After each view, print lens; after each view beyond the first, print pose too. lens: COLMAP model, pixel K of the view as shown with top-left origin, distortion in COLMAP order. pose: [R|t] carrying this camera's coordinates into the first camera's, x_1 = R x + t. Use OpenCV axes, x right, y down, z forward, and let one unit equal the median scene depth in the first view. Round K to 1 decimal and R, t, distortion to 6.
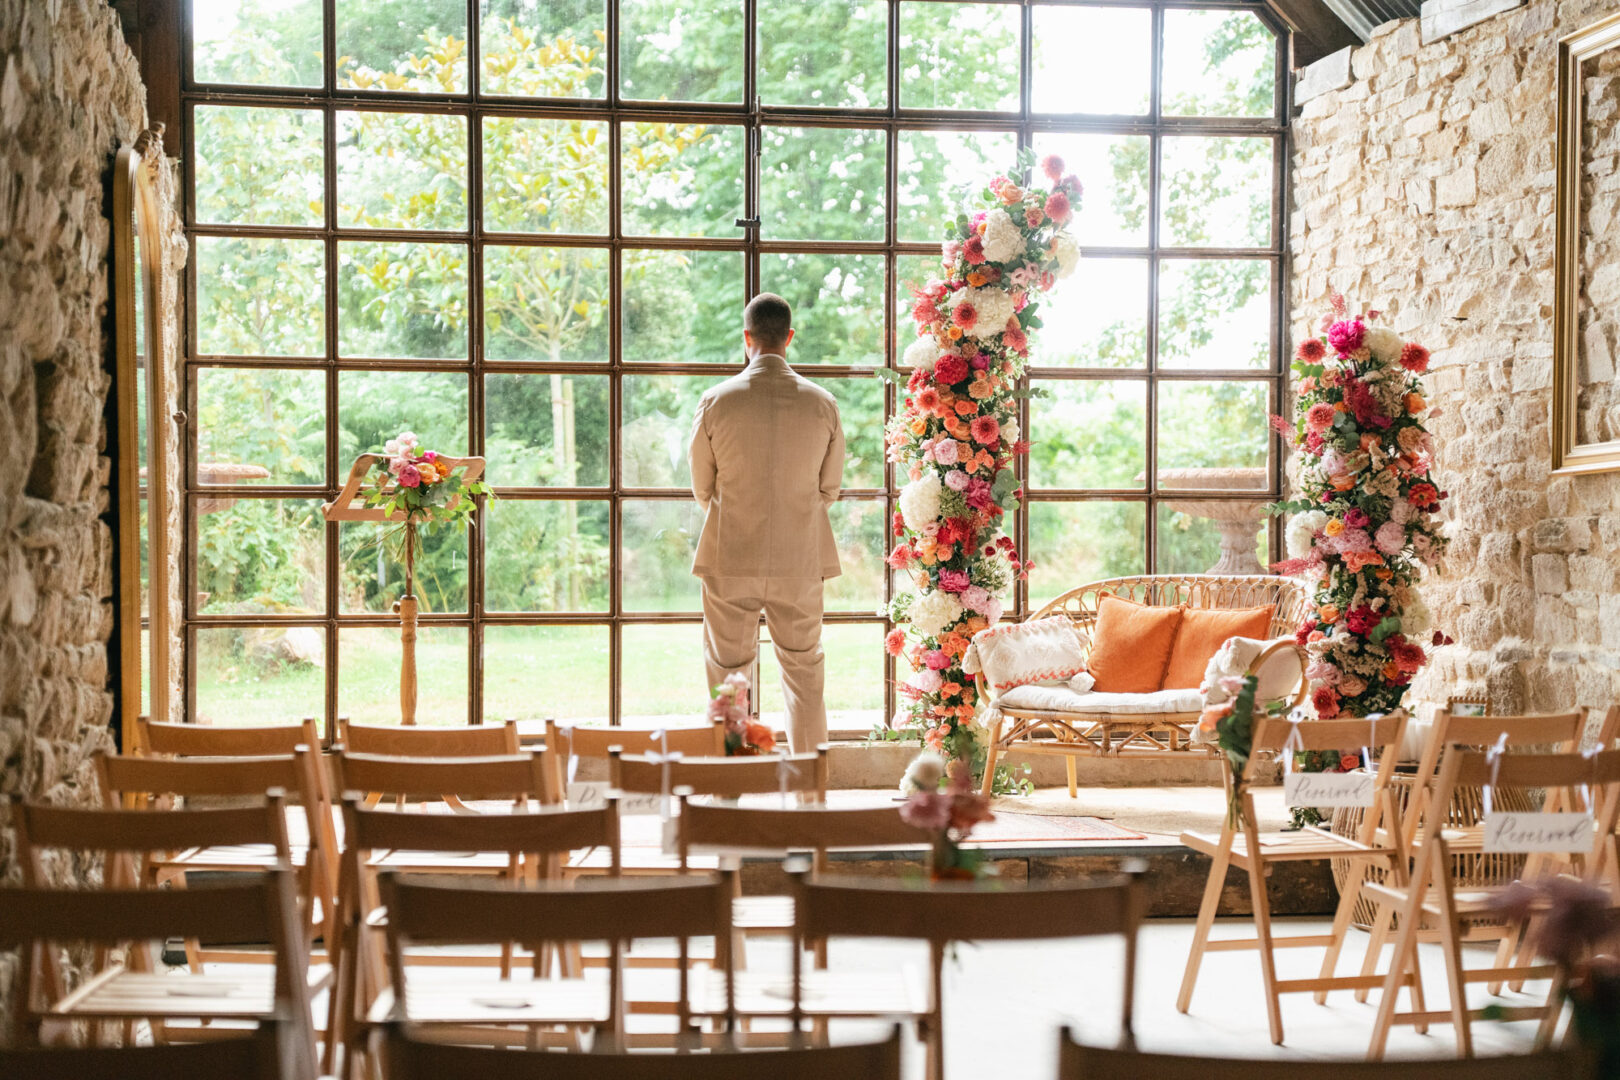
lens RADIAL K [[2626.1, 0, 805.4], [0, 2626.1, 570.2], [0, 0, 1]] dist [0.453724, -1.933703]
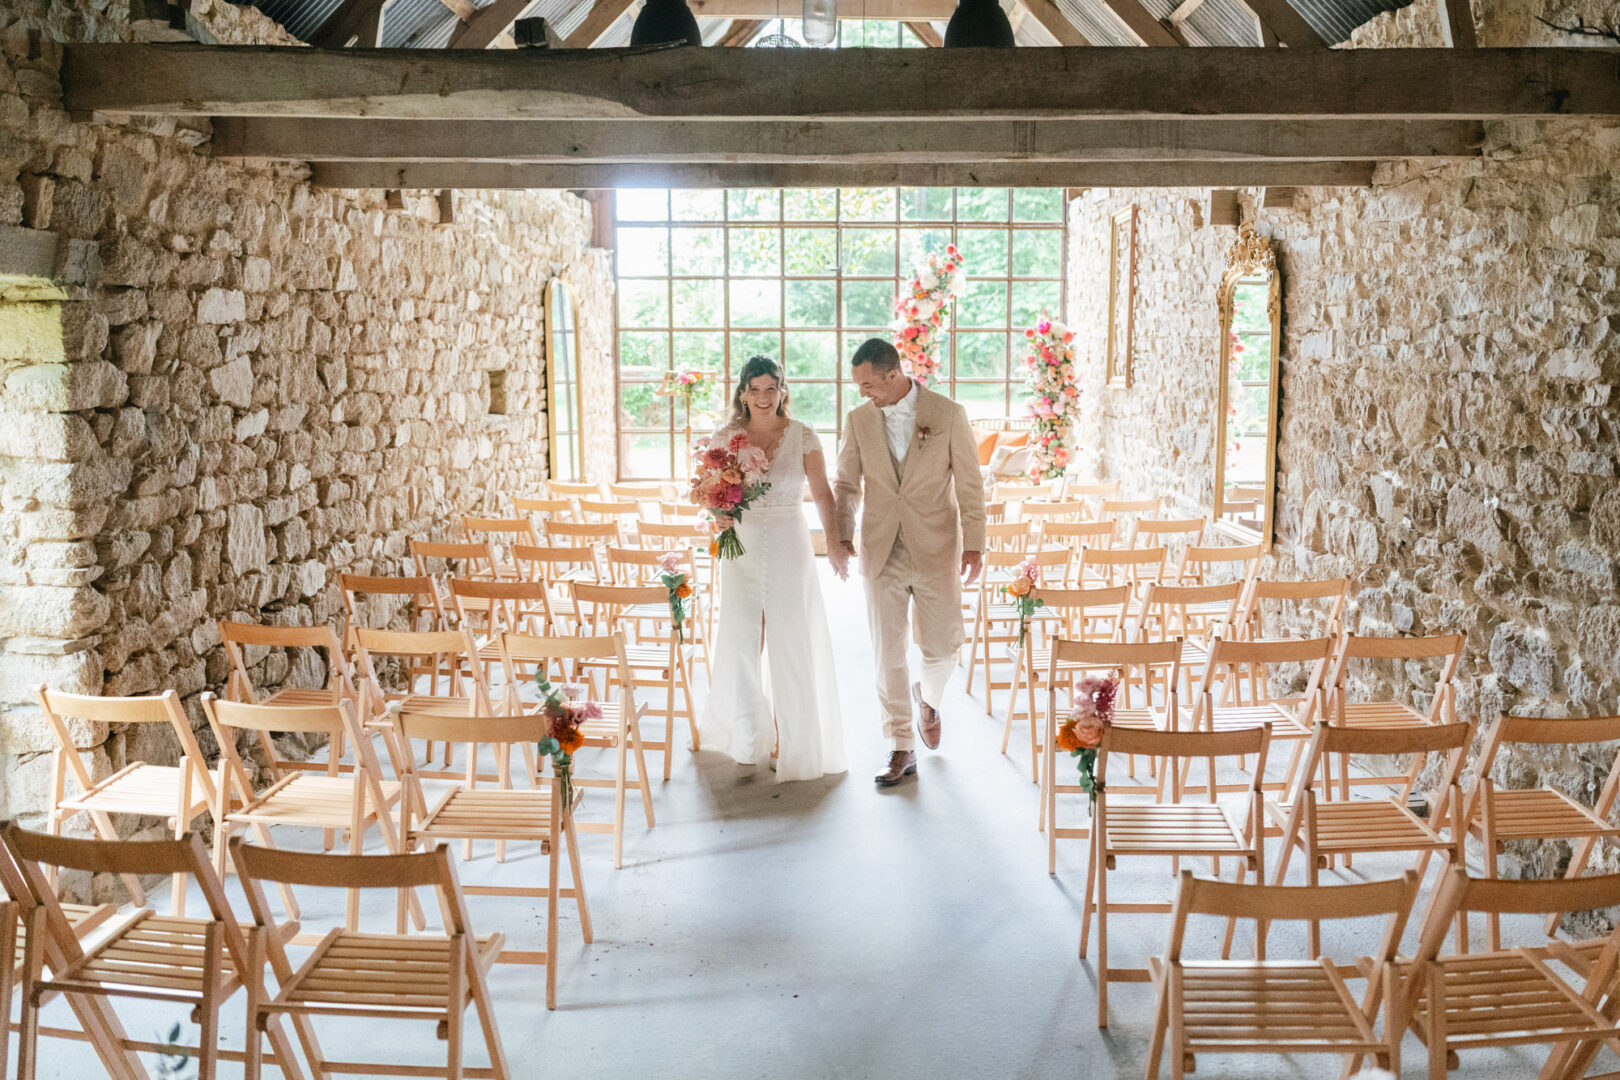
lens RADIAL K [[1461.3, 0, 858.1], [0, 1461.3, 504.4], [0, 0, 1]] dist [-0.060334, -0.010844]
pose [[0.986085, 0.018985, -0.165157, 0.242301], [-0.002121, 0.994814, 0.101691, -0.056922], [0.166231, -0.099926, 0.981011, -0.363060]]
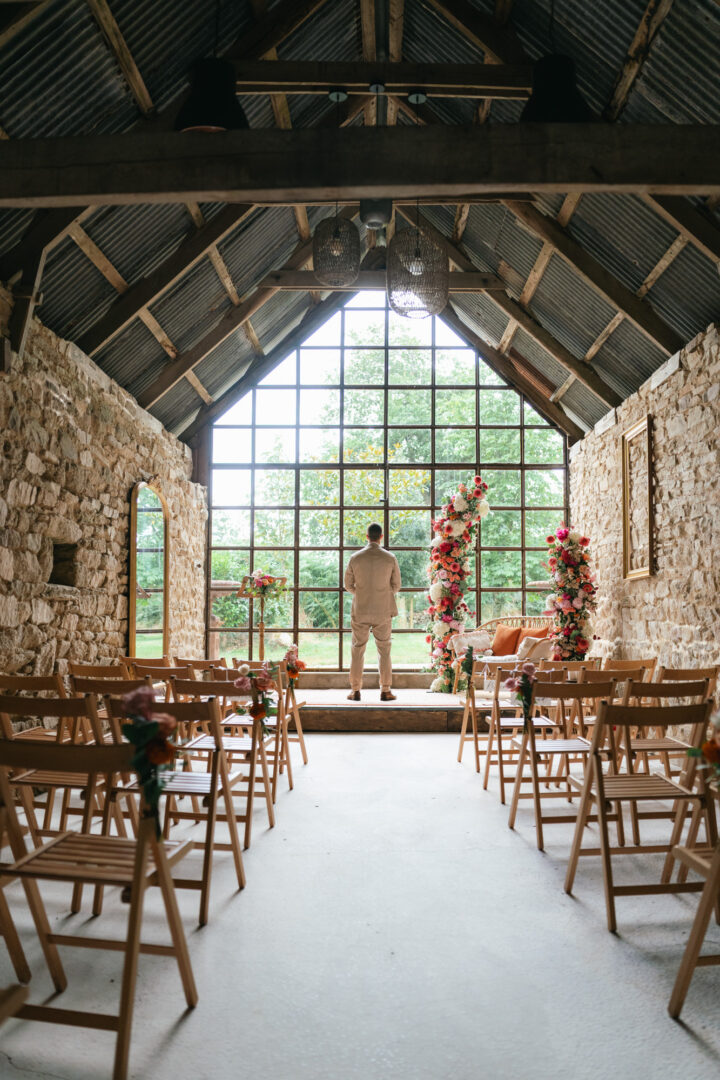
lens RADIAL K [[874.4, 0, 360.0], [0, 874.4, 540.0], [0, 0, 1]] dist [-0.059682, -0.011711]
pose [[0.980131, -0.013800, -0.197870, 0.162159], [-0.004687, 0.995687, -0.092661, 0.008185], [0.198295, 0.091747, 0.975839, 0.014250]]
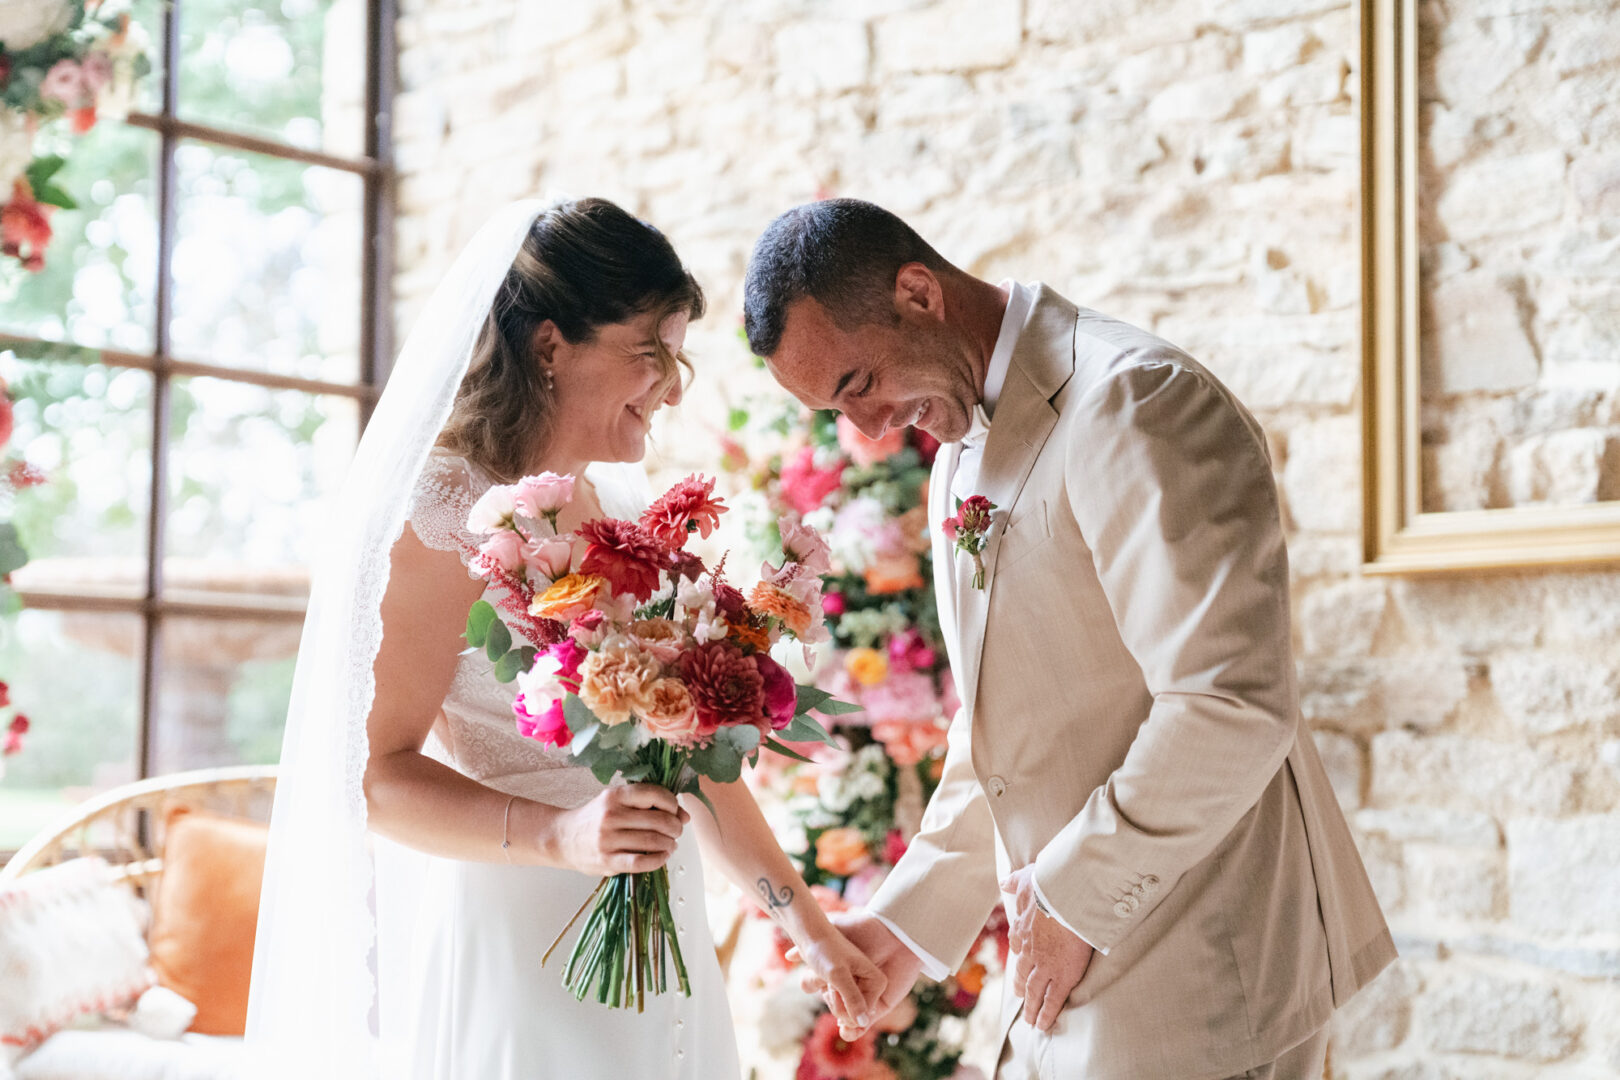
lens RADIAL K [[2755.2, 0, 765.7], [0, 2755.2, 514.2], [0, 0, 1]] dist [0.420705, -1.111680]
pose [[0.792563, 0.066448, 0.606159, -0.108114], [-0.010657, 0.995403, -0.095183, 0.003460], [-0.609697, 0.068979, 0.789628, 0.578024]]
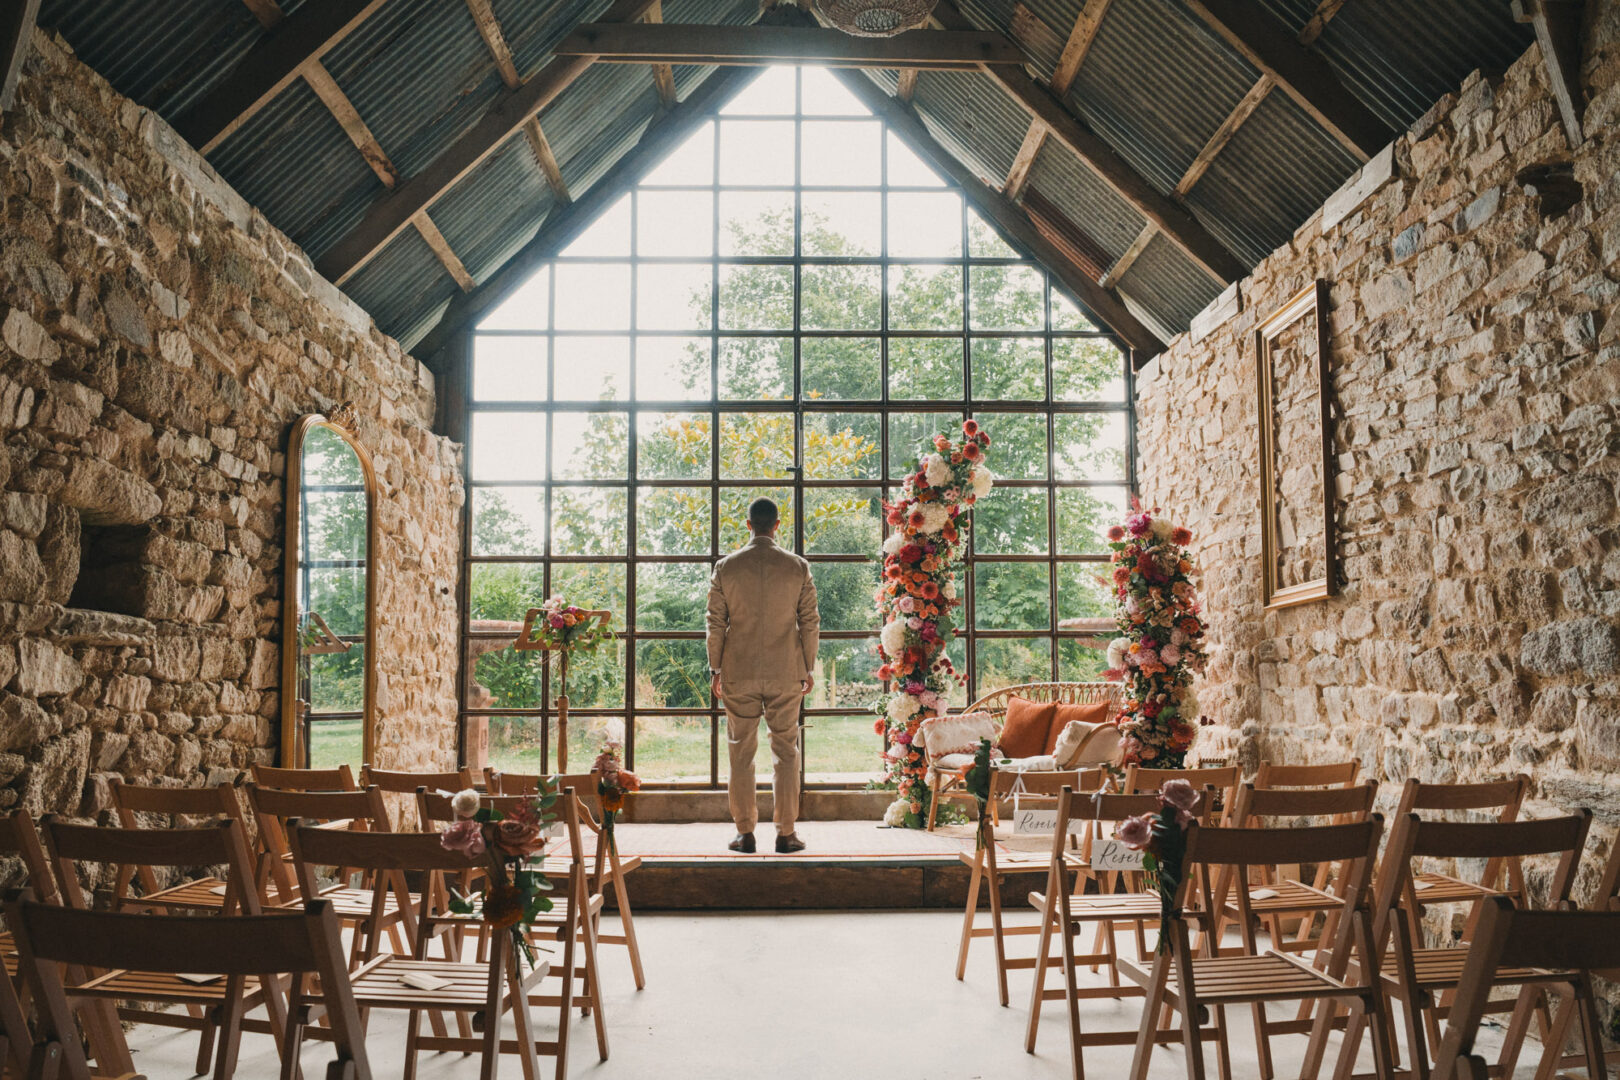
lens RADIAL K [[1399.5, 0, 796.4], [0, 1399.5, 546.2], [0, 0, 1]] dist [-0.054526, -0.015347]
pose [[0.986602, -0.020254, -0.161886, 0.128448], [0.002246, 0.993856, -0.110657, 0.012923], [0.163133, 0.108810, 0.980586, 0.167067]]
